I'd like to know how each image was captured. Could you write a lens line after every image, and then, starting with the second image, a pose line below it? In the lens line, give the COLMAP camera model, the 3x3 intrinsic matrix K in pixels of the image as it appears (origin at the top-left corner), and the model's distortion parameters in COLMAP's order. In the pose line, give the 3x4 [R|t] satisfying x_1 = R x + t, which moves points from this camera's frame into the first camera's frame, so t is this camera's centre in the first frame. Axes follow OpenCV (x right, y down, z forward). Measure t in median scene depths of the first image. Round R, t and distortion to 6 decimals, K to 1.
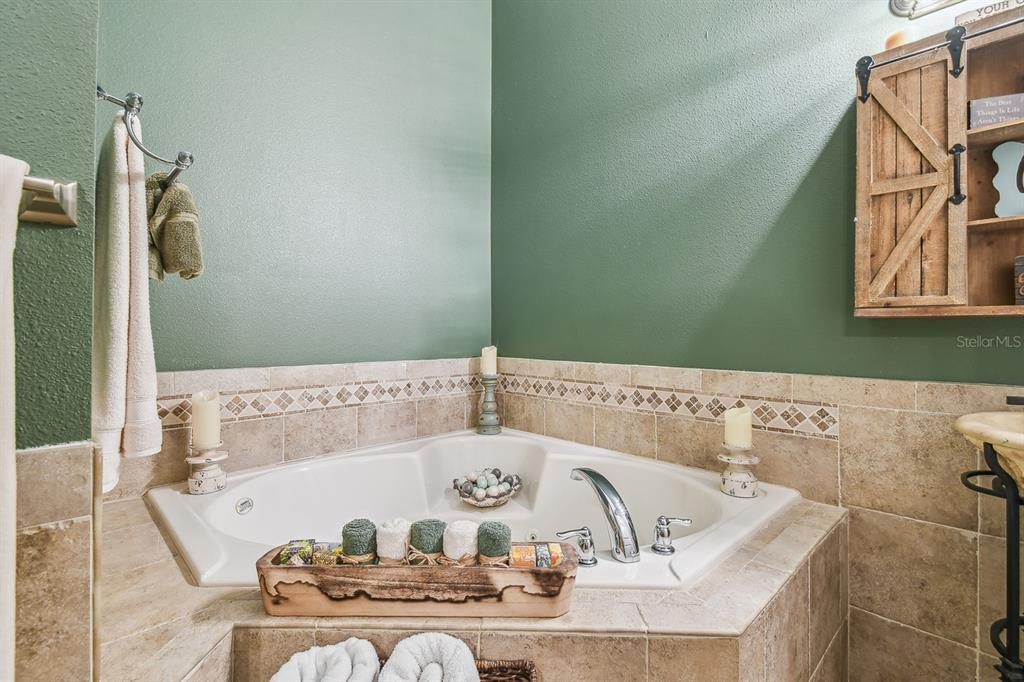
lens RADIAL K [[461.9, 0, 520.6], [0, 461.9, 335.4], [0, 0, 1]] dist [0.025353, -0.008287]
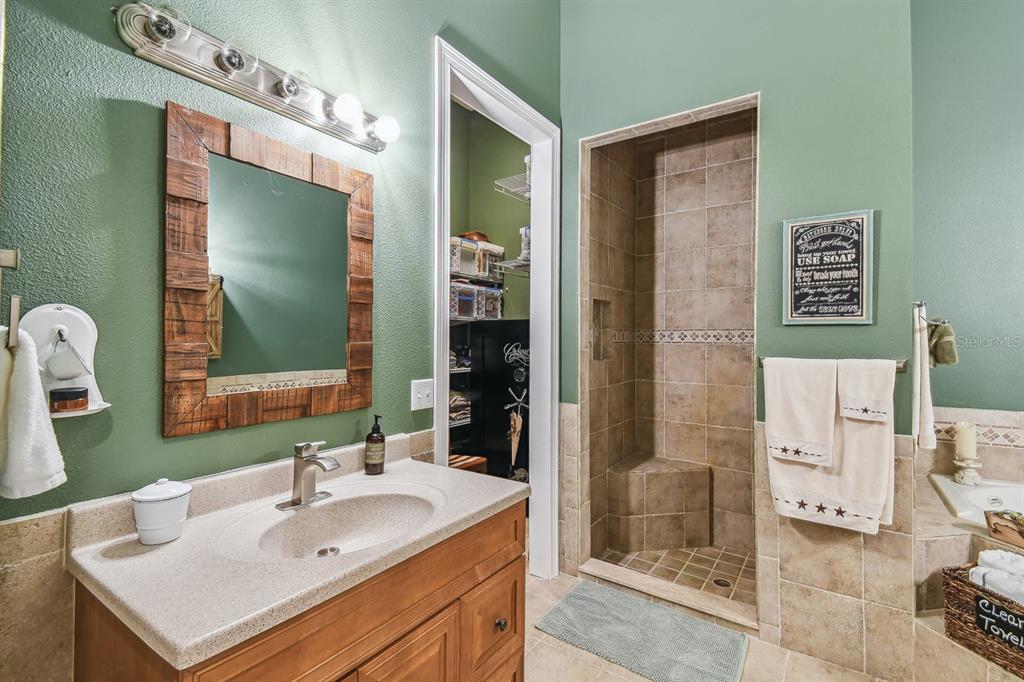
lens RADIAL K [[461.9, 0, 520.1], [0, 461.9, 337.6], [0, 0, 1]] dist [0.025353, -0.008287]
pose [[0.182471, -0.011762, -0.983141, 0.966599], [-0.002441, 0.999920, -0.012416, -0.224847], [0.983208, 0.004666, 0.182427, -1.223300]]
